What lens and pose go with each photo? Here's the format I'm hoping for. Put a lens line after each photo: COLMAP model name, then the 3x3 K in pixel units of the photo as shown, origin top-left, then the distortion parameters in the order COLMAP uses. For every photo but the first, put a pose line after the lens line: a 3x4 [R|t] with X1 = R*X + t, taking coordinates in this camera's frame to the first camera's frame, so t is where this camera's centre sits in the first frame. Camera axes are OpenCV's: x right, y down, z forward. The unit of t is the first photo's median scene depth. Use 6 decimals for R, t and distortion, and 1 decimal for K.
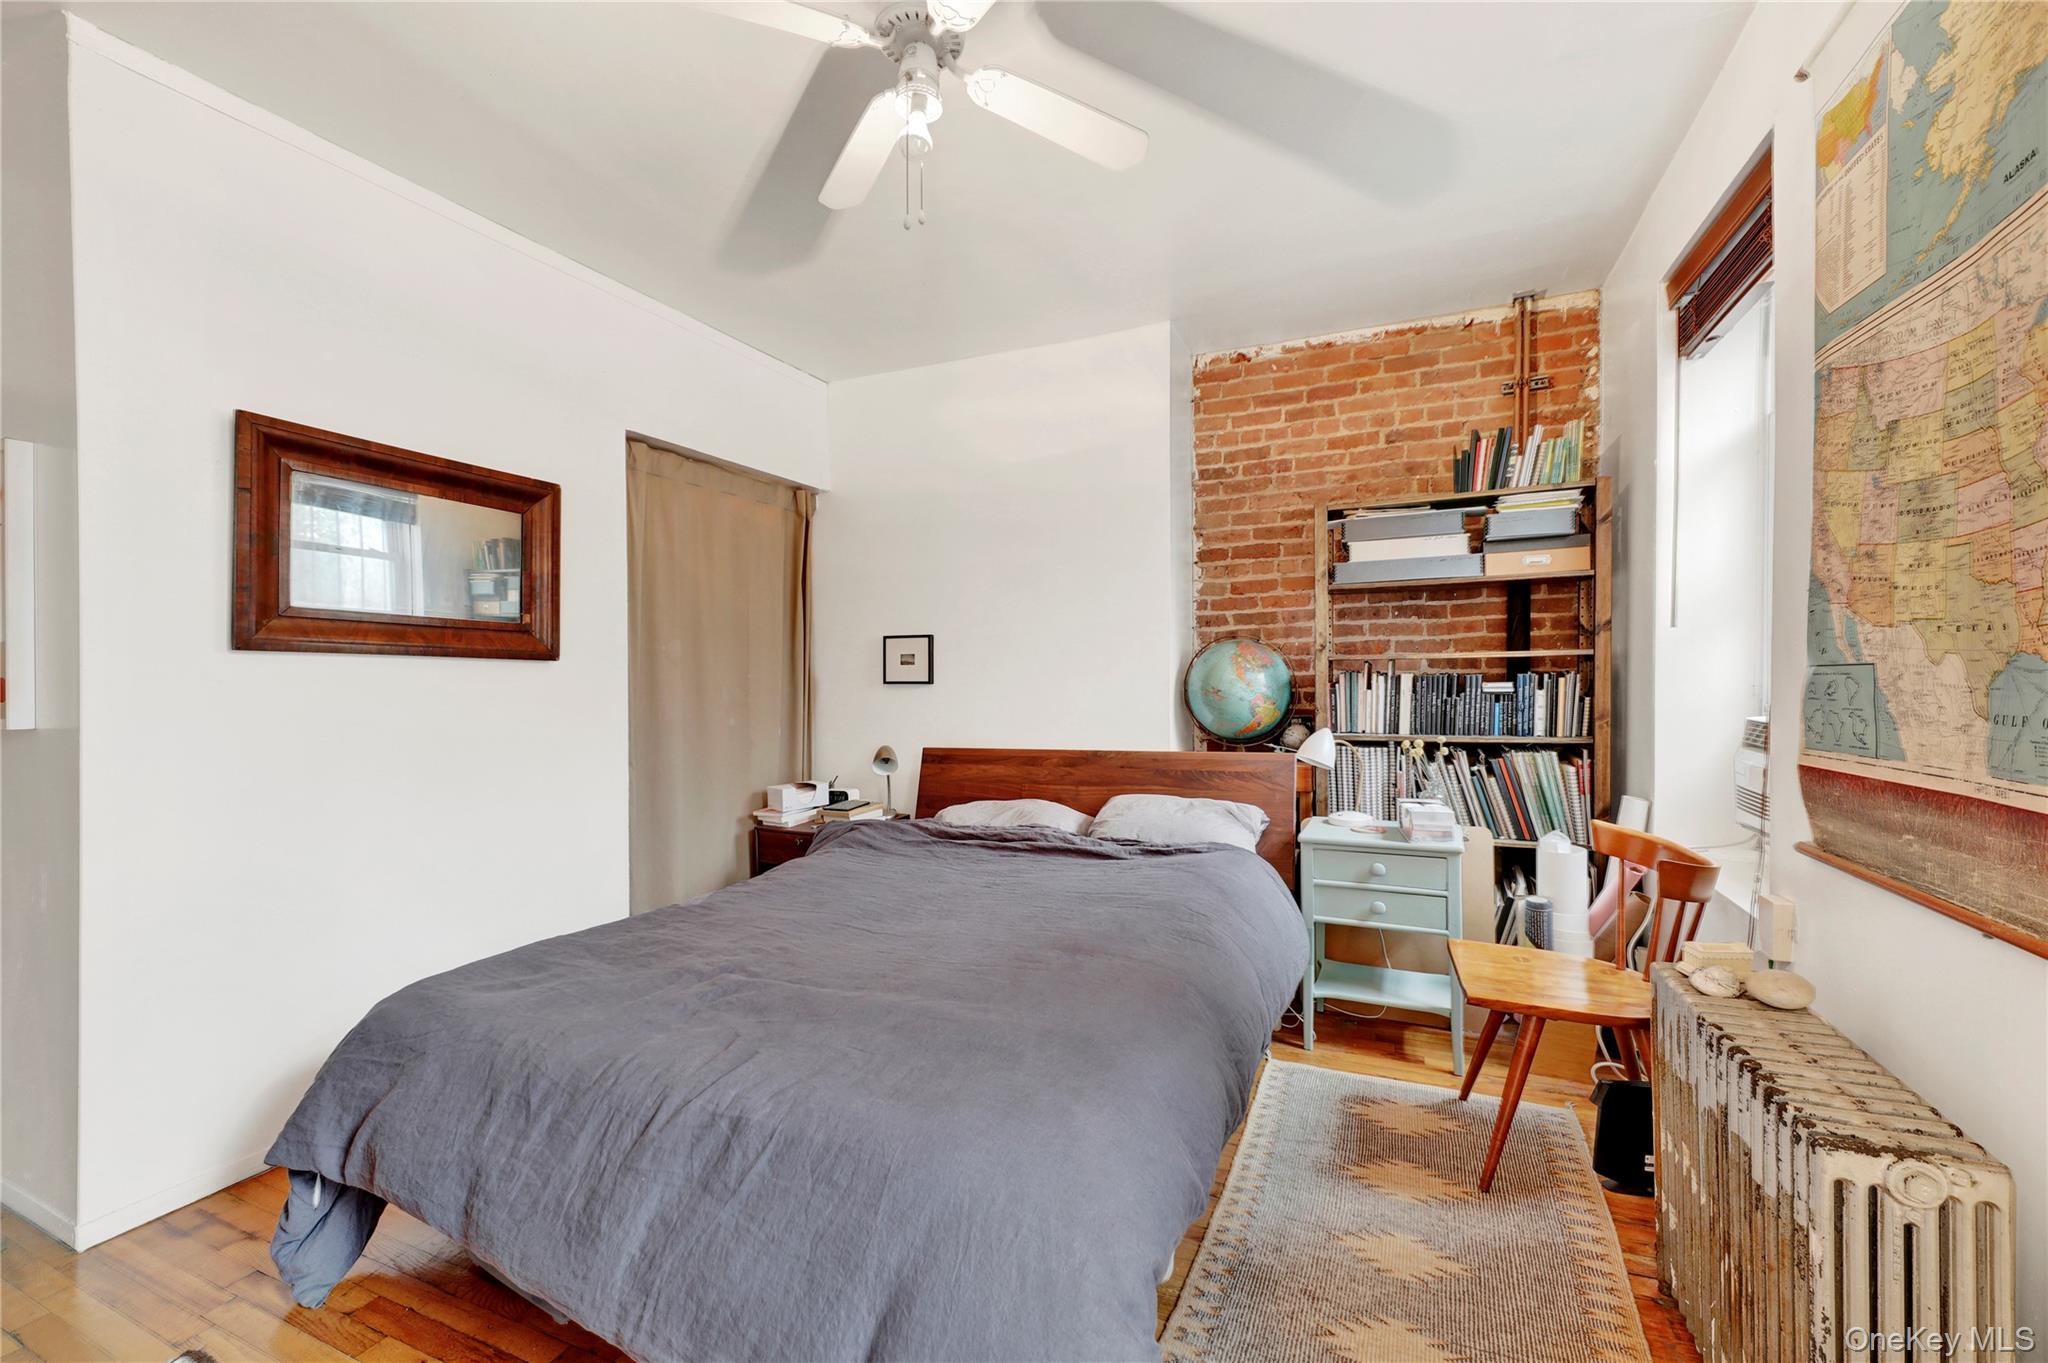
lens RADIAL K [[845.3, 0, 1024.0], [0, 845.3, 681.5], [0, 0, 1]] dist [-0.000507, -0.000322]
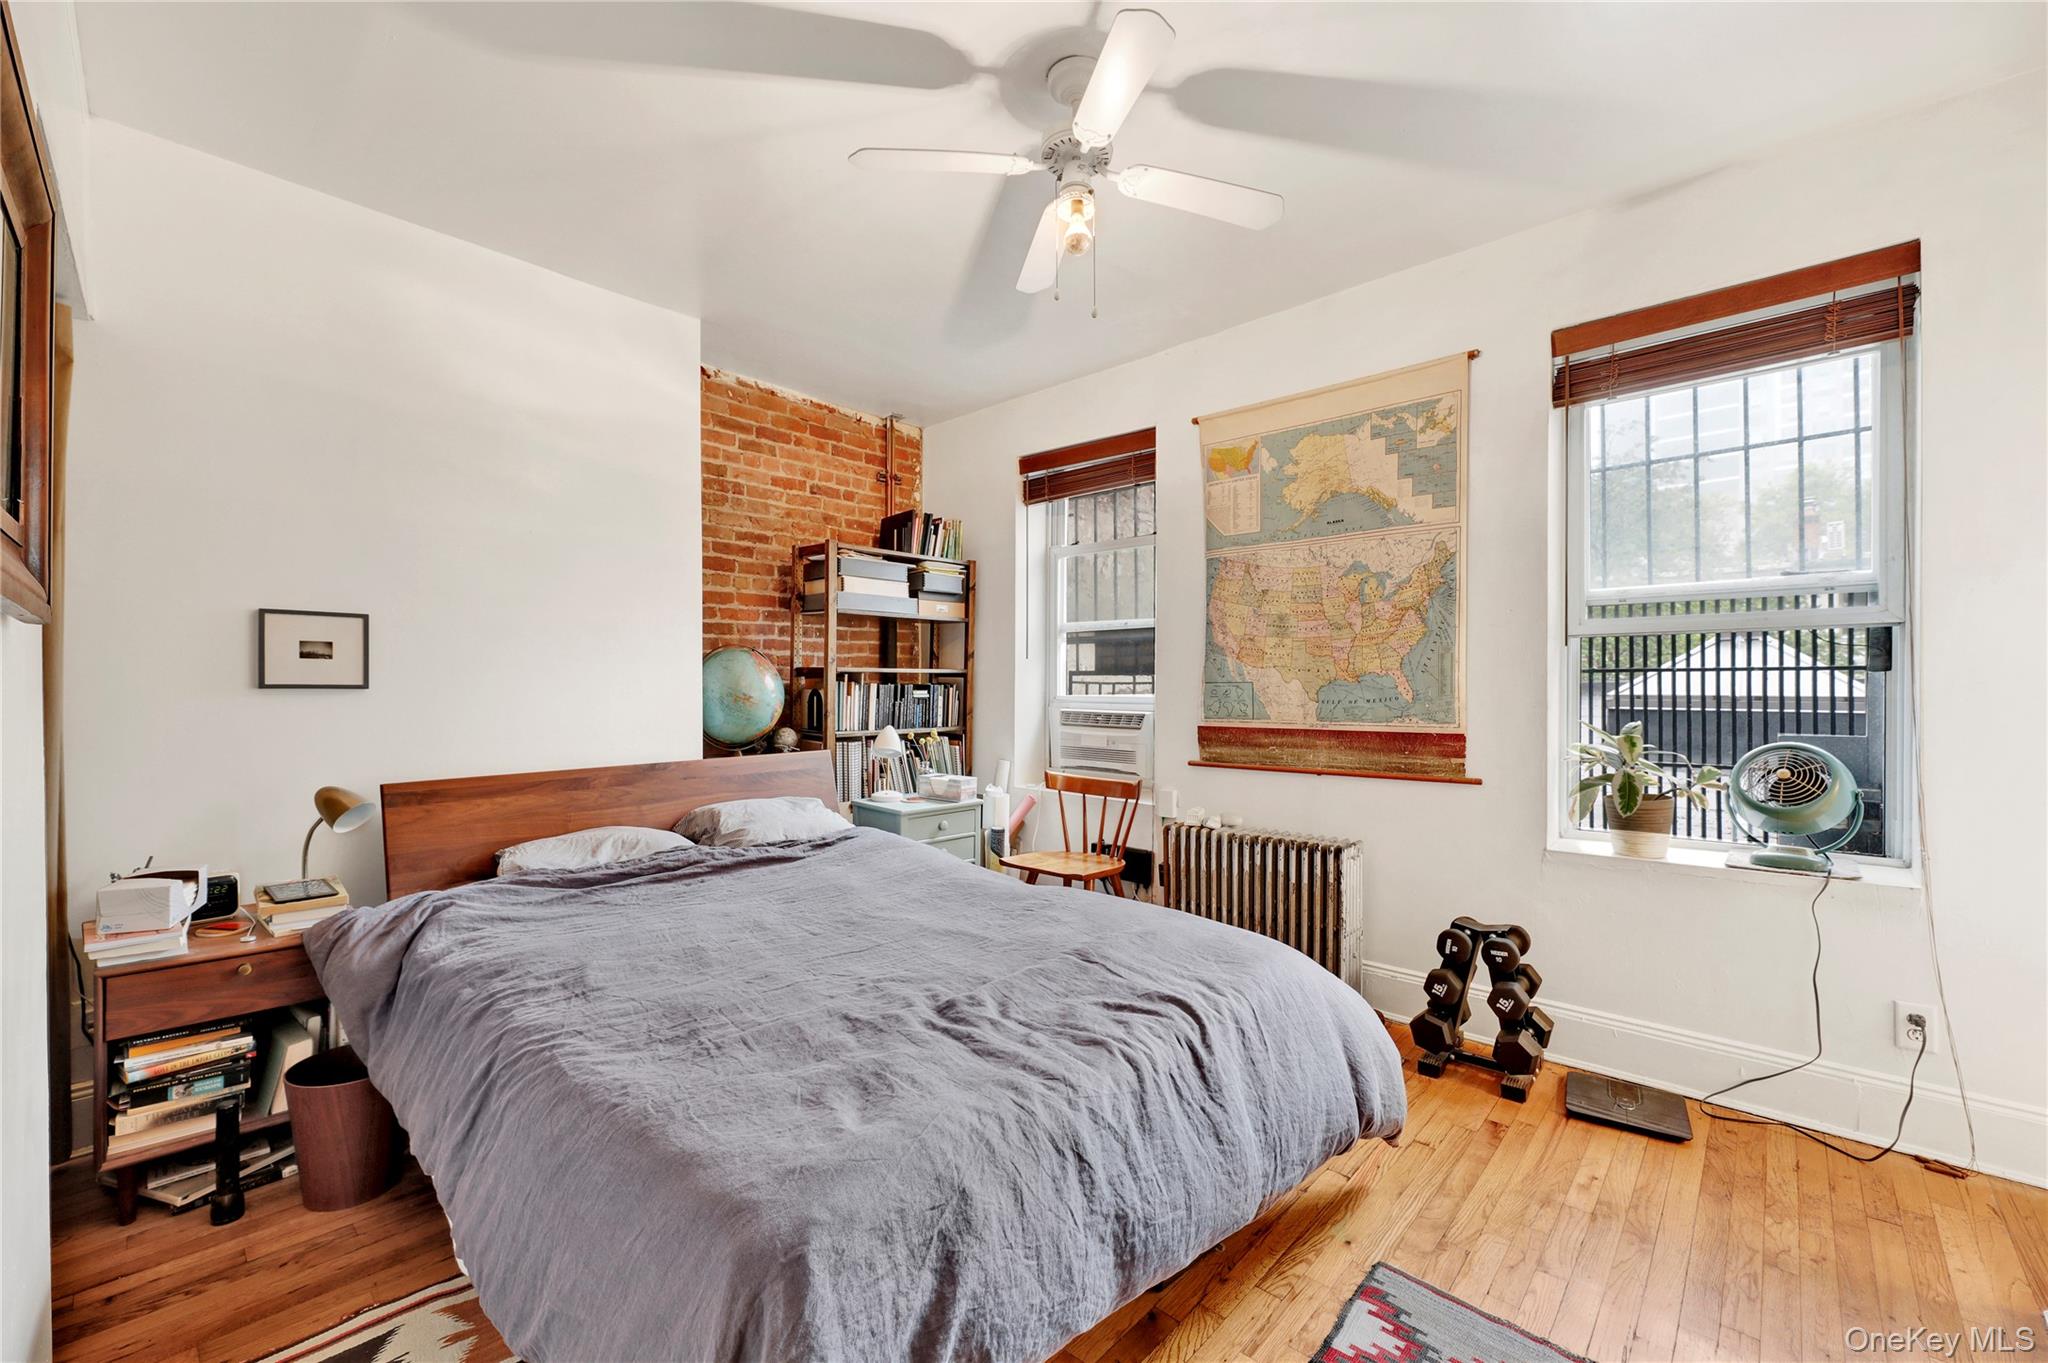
lens RADIAL K [[845.3, 0, 1024.0], [0, 845.3, 681.5], [0, 0, 1]] dist [-0.000507, -0.000322]
pose [[0.306607, 0.015631, 0.951708, -0.643640], [-0.001891, 0.999873, -0.015813, 0.007075], [-0.951834, 0.003049, 0.306597, 0.347366]]
